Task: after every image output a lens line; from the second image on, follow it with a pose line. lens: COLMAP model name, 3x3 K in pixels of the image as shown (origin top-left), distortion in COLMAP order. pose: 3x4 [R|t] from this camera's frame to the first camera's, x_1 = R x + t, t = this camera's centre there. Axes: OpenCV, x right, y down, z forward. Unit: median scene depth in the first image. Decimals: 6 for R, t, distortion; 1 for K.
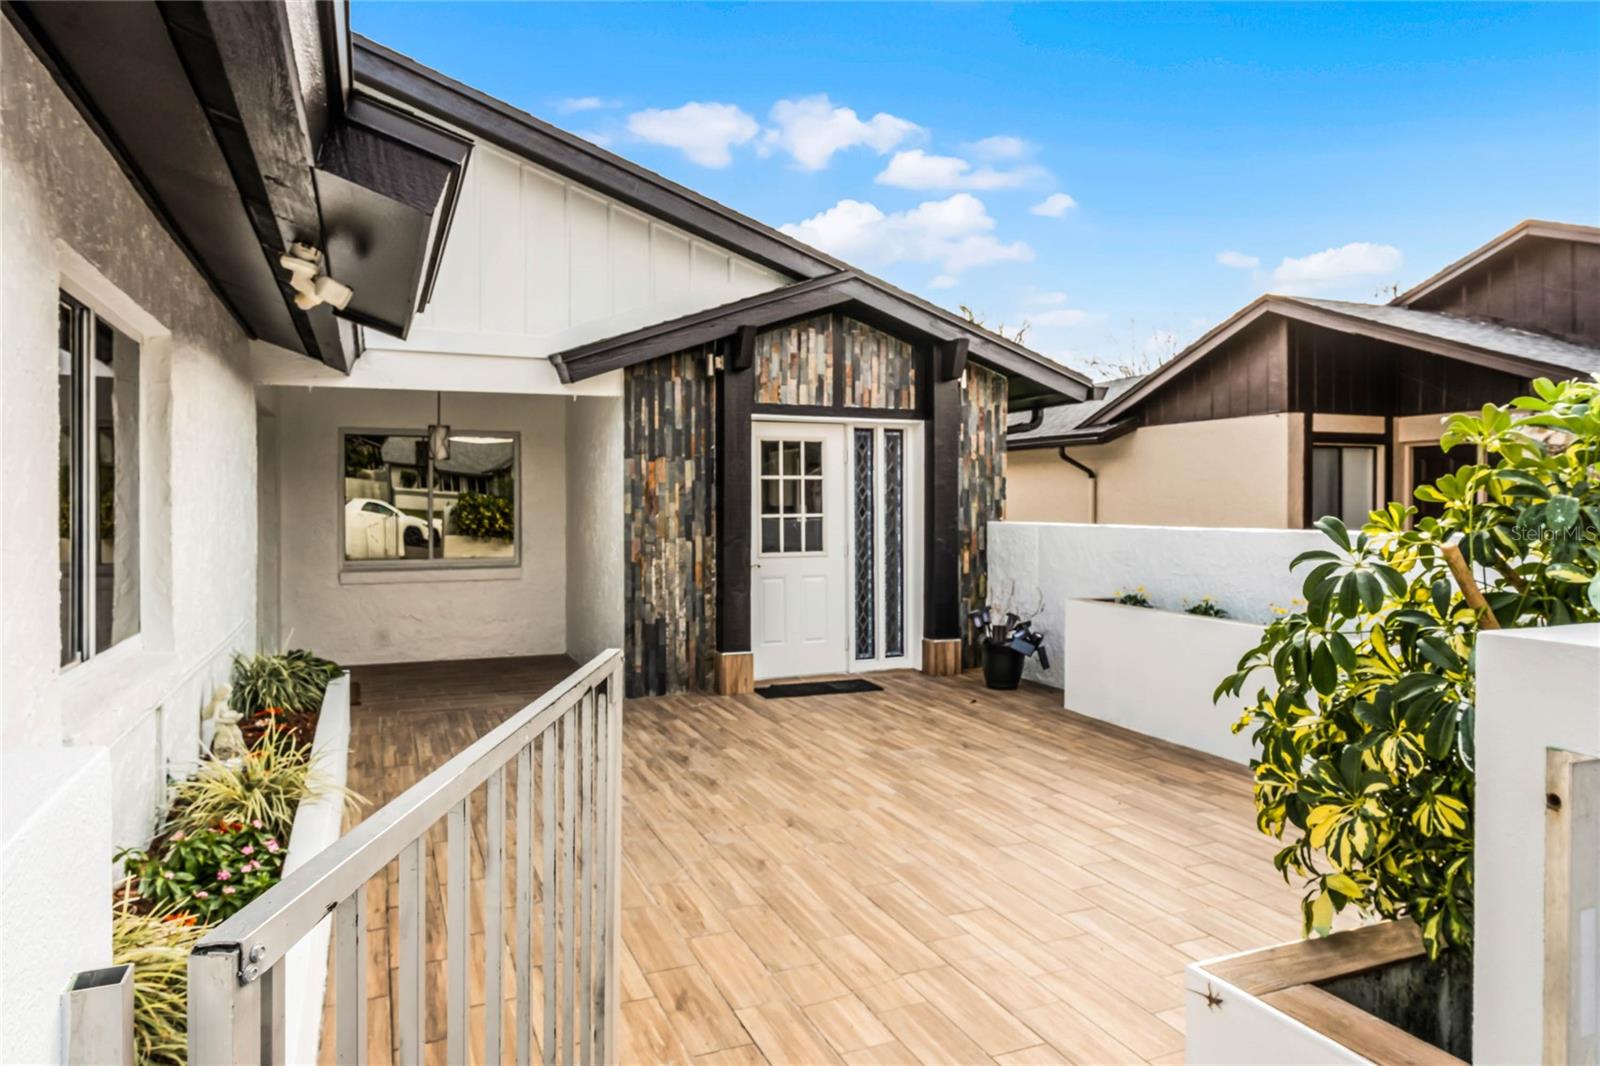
lens RADIAL K [[1017.9, 0, 803.6], [0, 1017.9, 521.9], [0, 0, 1]] dist [0.001771, -0.003105]
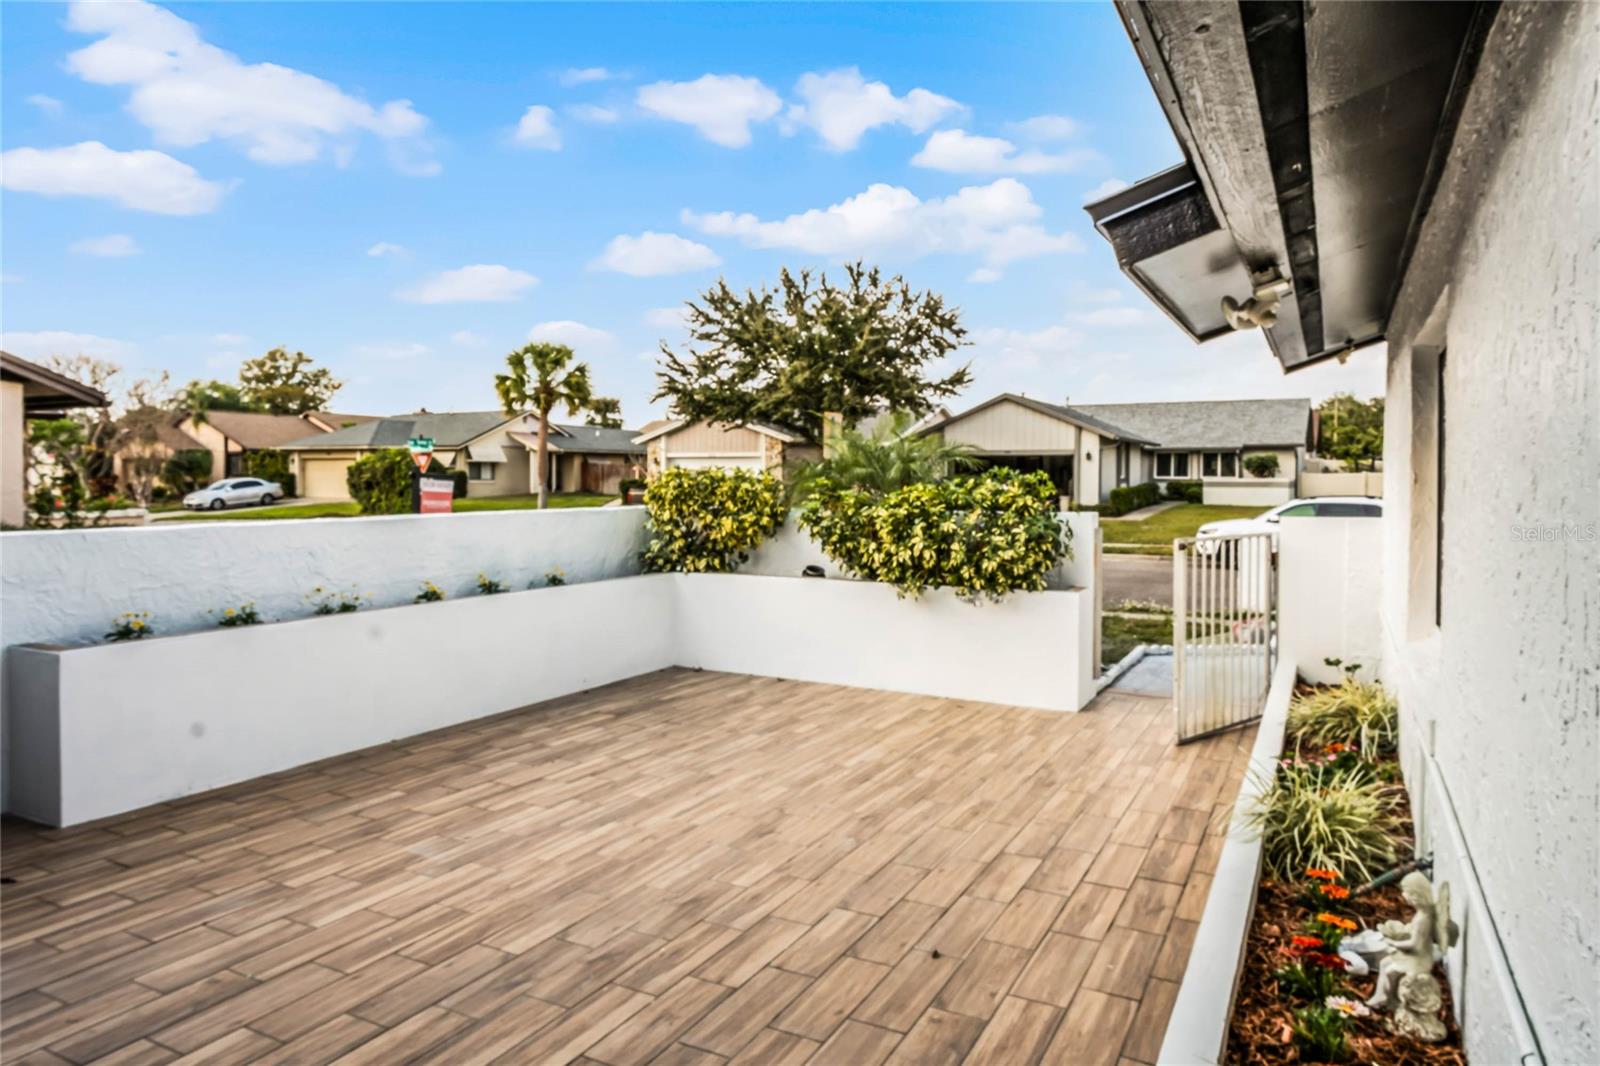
lens RADIAL K [[1017.9, 0, 807.6], [0, 1017.9, 529.5], [0, 0, 1]] dist [0.001771, -0.003105]
pose [[-0.639802, -0.038095, 0.767595, -0.736454], [0.012527, 0.998121, 0.059977, -0.045579], [-0.768437, 0.047989, -0.638123, 1.511101]]
